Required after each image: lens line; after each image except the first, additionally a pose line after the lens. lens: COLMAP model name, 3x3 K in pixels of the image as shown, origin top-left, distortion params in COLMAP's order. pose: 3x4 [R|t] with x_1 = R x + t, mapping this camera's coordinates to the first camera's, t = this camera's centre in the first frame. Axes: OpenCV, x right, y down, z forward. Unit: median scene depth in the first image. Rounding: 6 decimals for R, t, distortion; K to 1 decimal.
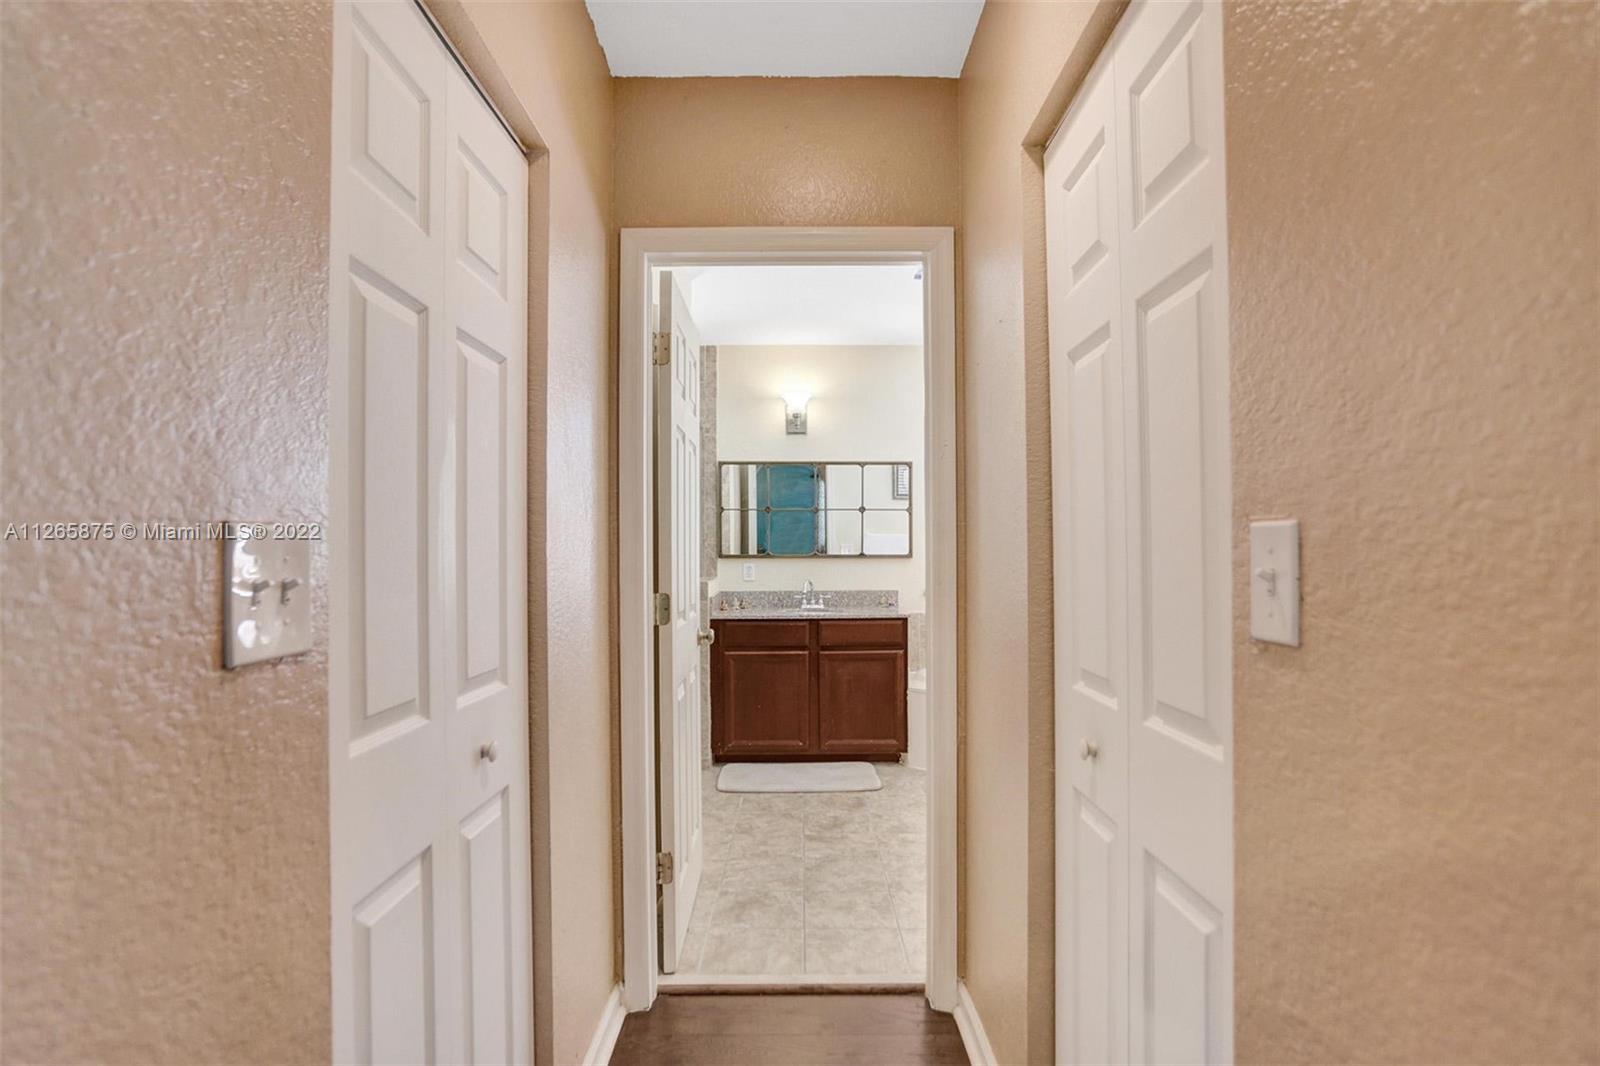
lens RADIAL K [[811.2, 0, 802.7], [0, 811.2, 544.1], [0, 0, 1]] dist [-0.016058, 0.002316]
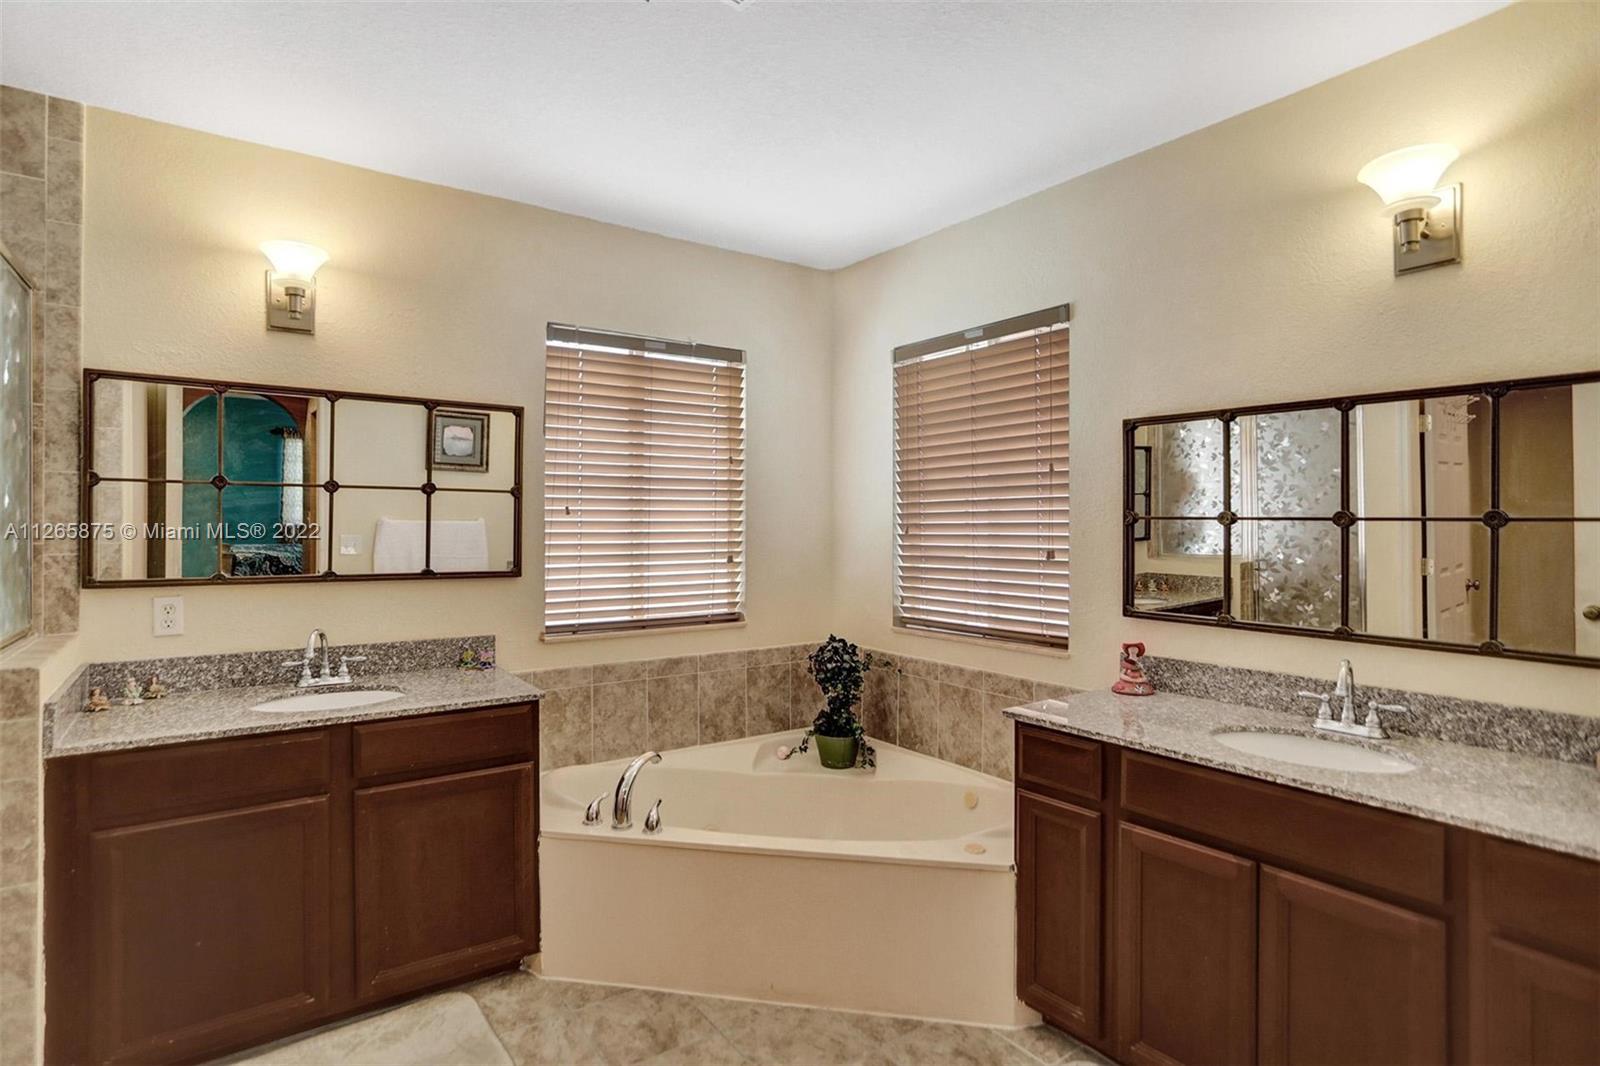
lens RADIAL K [[811.2, 0, 786.9], [0, 811.2, 525.6], [0, 0, 1]] dist [-0.016058, 0.002316]
pose [[0.828574, 0.009945, 0.559791, -0.031396], [-0.013155, 0.999912, 0.001708, -0.023222], [-0.559725, -0.008779, 0.828632, 0.426492]]
